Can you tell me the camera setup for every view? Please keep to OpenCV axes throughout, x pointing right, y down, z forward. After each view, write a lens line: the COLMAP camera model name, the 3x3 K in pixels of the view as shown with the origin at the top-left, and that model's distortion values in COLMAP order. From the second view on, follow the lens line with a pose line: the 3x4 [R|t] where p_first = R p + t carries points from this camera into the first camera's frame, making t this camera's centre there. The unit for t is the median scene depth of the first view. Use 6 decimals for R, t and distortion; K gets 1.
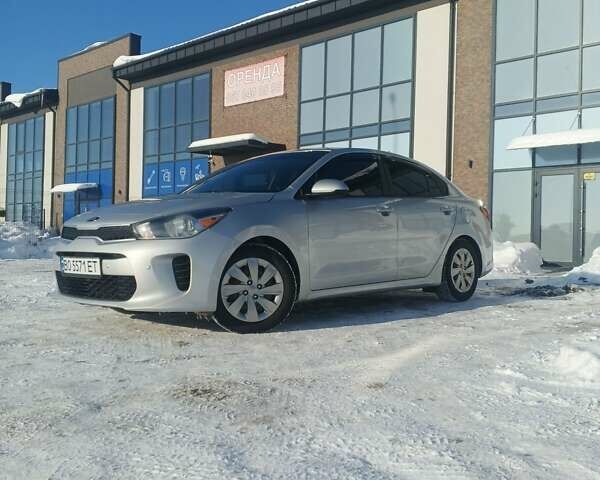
lens RADIAL K [[620.3, 0, 300.0], [0, 620.3, 240.0], [0, 0, 1]] dist [0.285279, -0.823745]
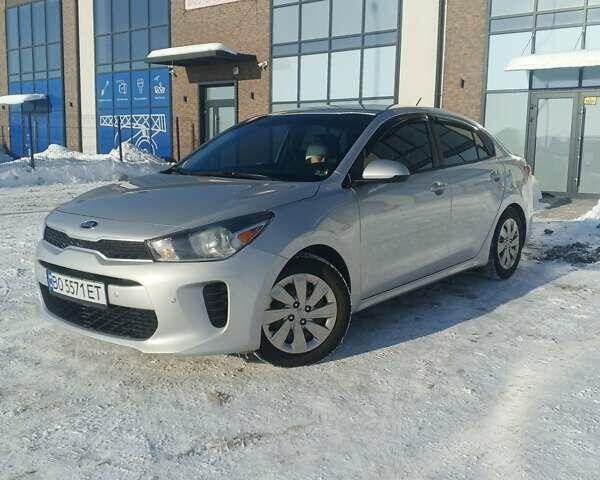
lens RADIAL K [[624.1, 0, 300.0], [0, 624.1, 240.0], [0, 0, 1]] dist [0.183559, -0.437143]
pose [[0.997430, -0.014140, 0.070242, -0.091238], [0.003217, 0.988182, 0.153250, -0.093505], [-0.071579, -0.152630, 0.985688, 0.163783]]
